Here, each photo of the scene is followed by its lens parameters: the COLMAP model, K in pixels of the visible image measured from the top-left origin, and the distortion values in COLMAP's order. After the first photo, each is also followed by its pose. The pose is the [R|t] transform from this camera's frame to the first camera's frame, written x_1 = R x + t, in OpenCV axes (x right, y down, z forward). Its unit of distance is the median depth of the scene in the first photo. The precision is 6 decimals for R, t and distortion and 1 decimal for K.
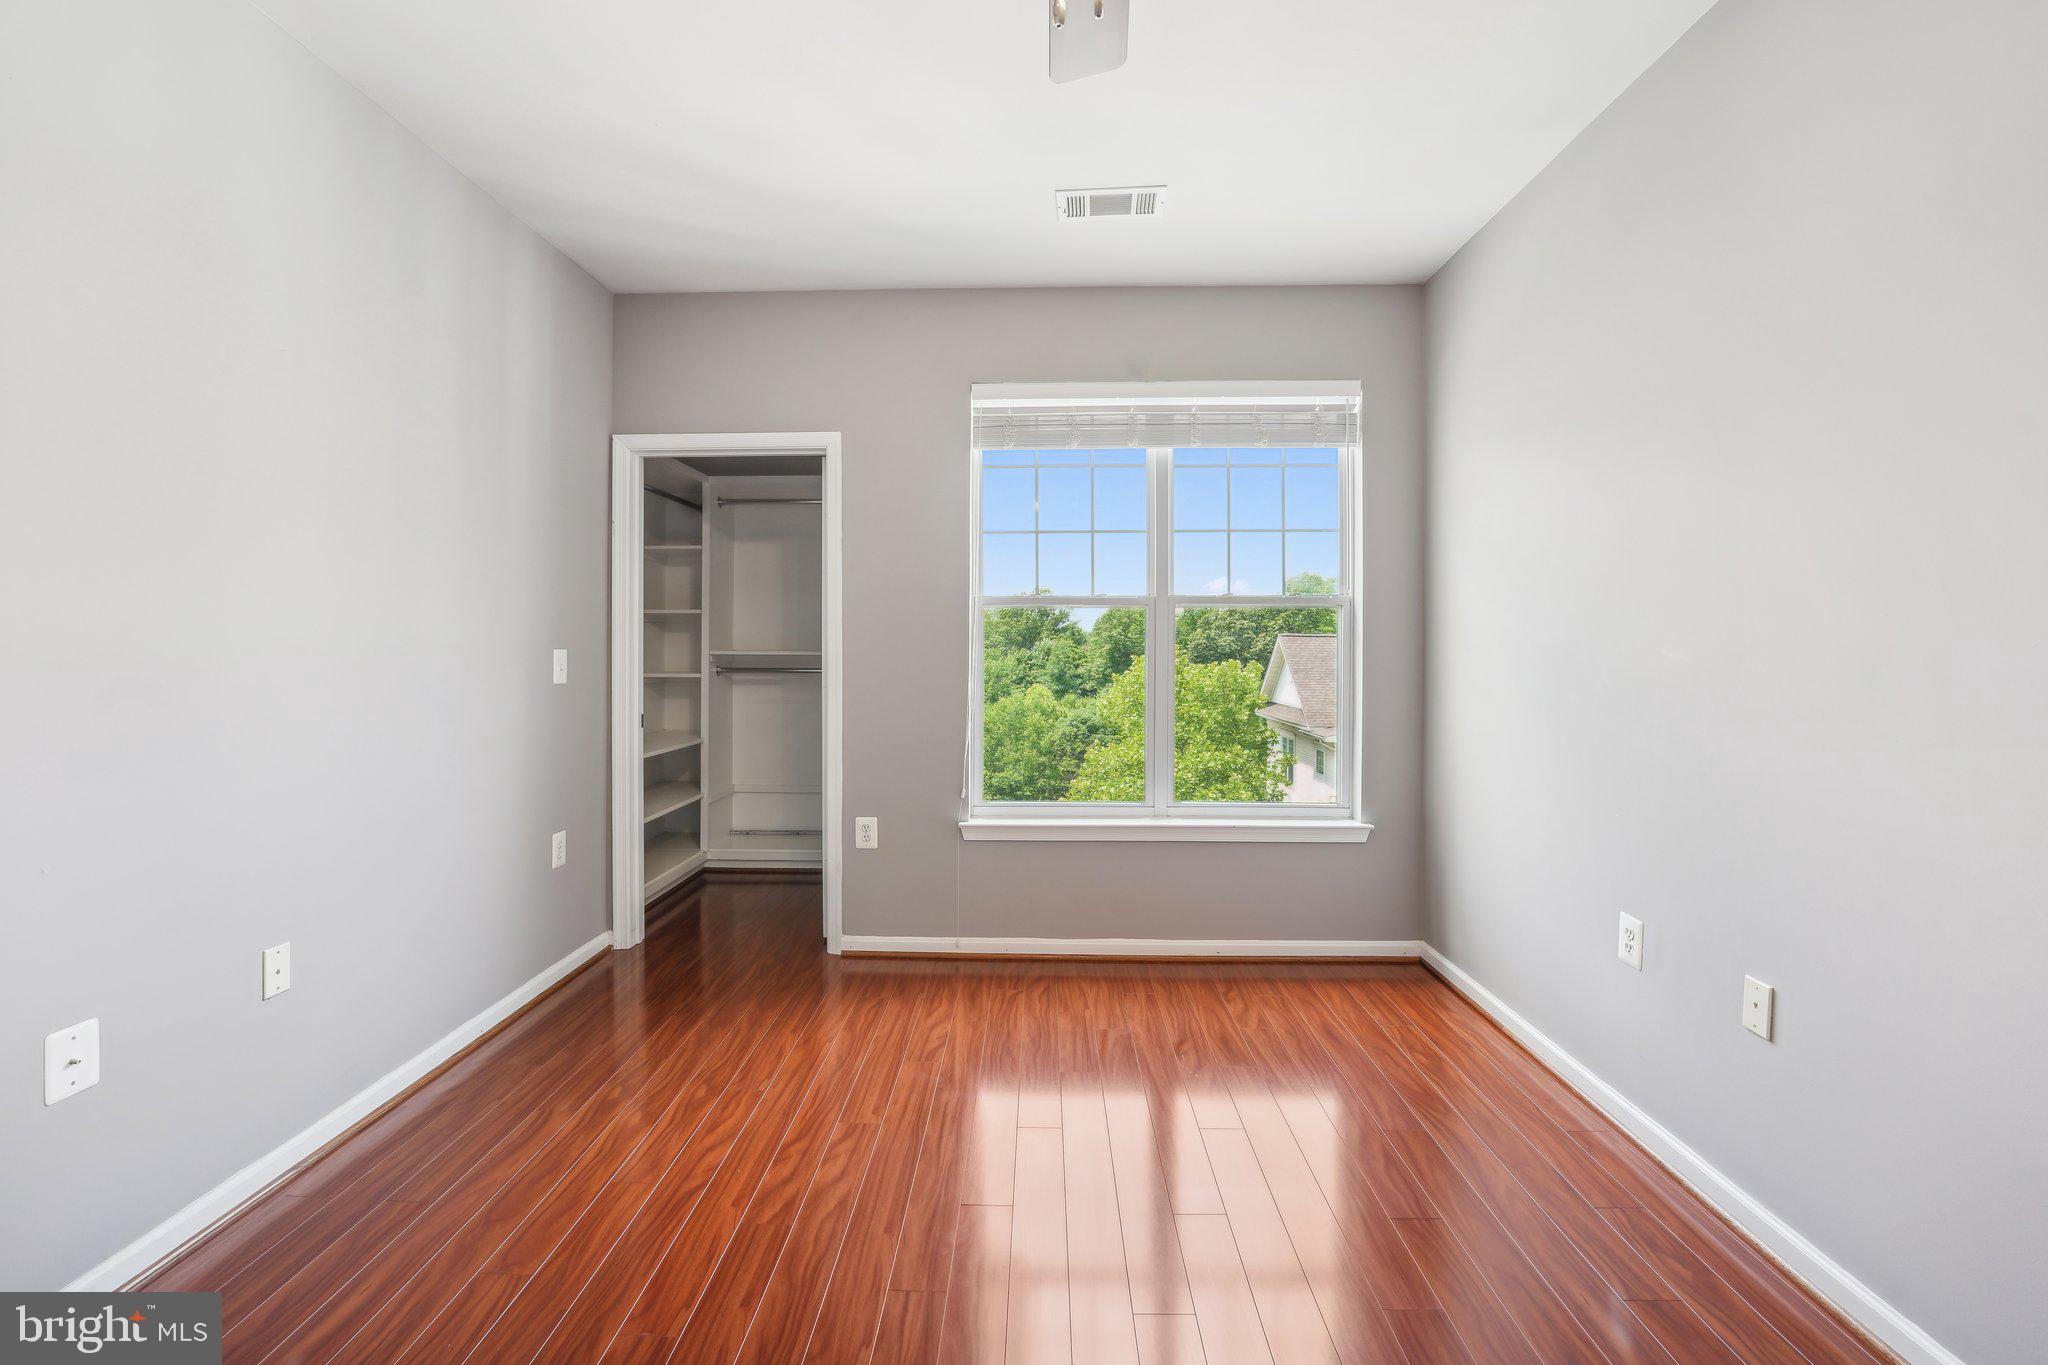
lens RADIAL K [[843.3, 0, 1004.4], [0, 843.3, 645.9], [0, 0, 1]] dist [-0.016310, 0.000797]
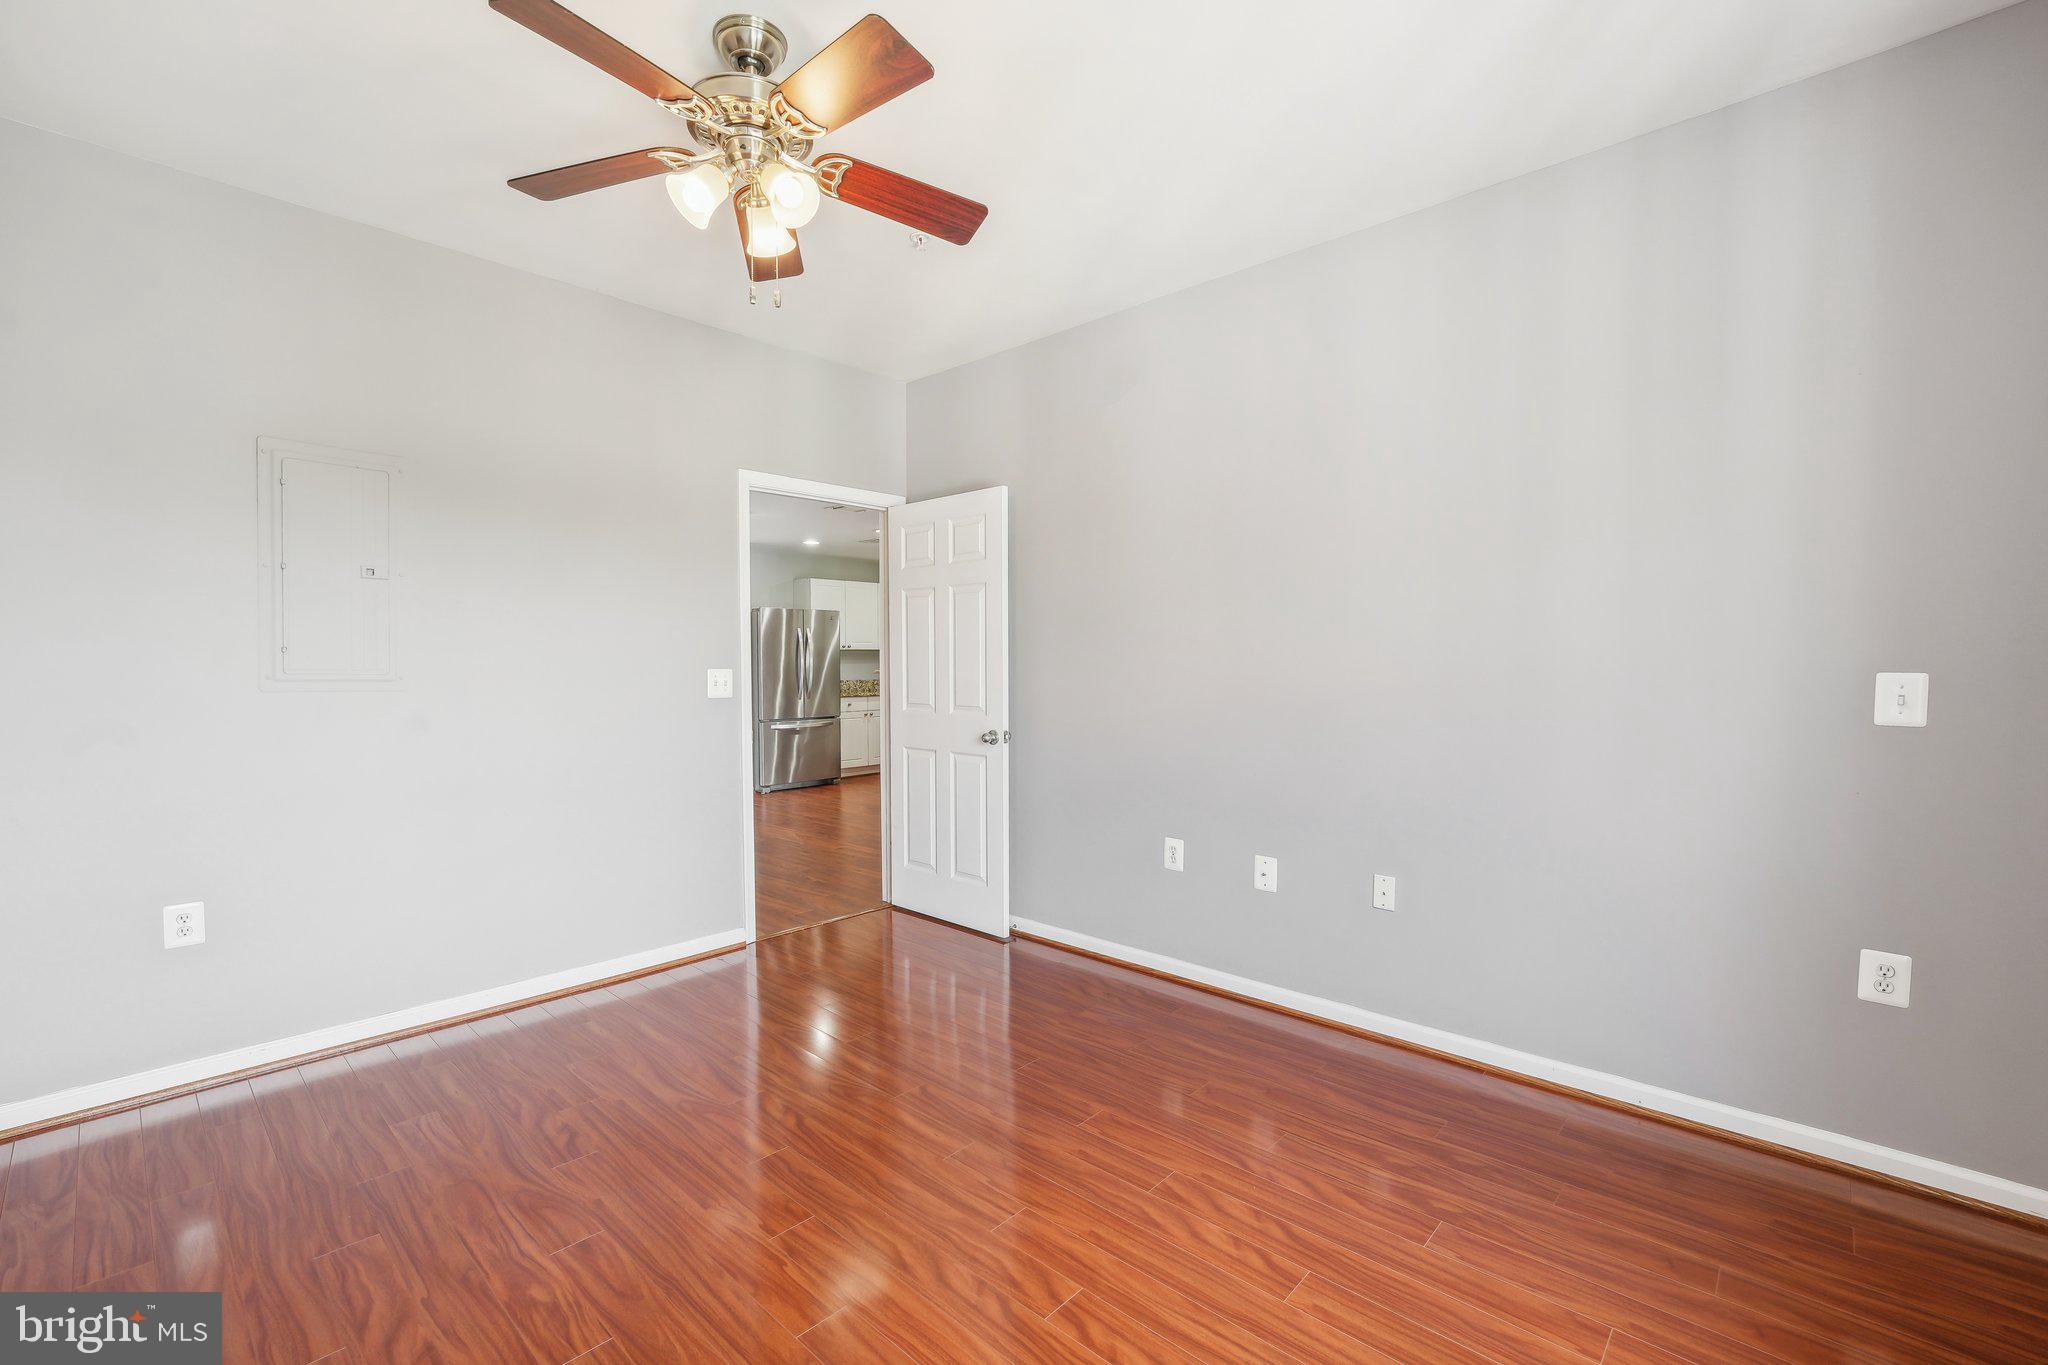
lens RADIAL K [[843.3, 0, 1018.2], [0, 843.3, 694.8], [0, 0, 1]] dist [-0.016310, 0.000797]
pose [[-0.629403, 0.033974, -0.776336, 0.366079], [0.004451, 0.999185, 0.040117, -0.007939], [0.777067, 0.021795, -0.629041, 0.812066]]
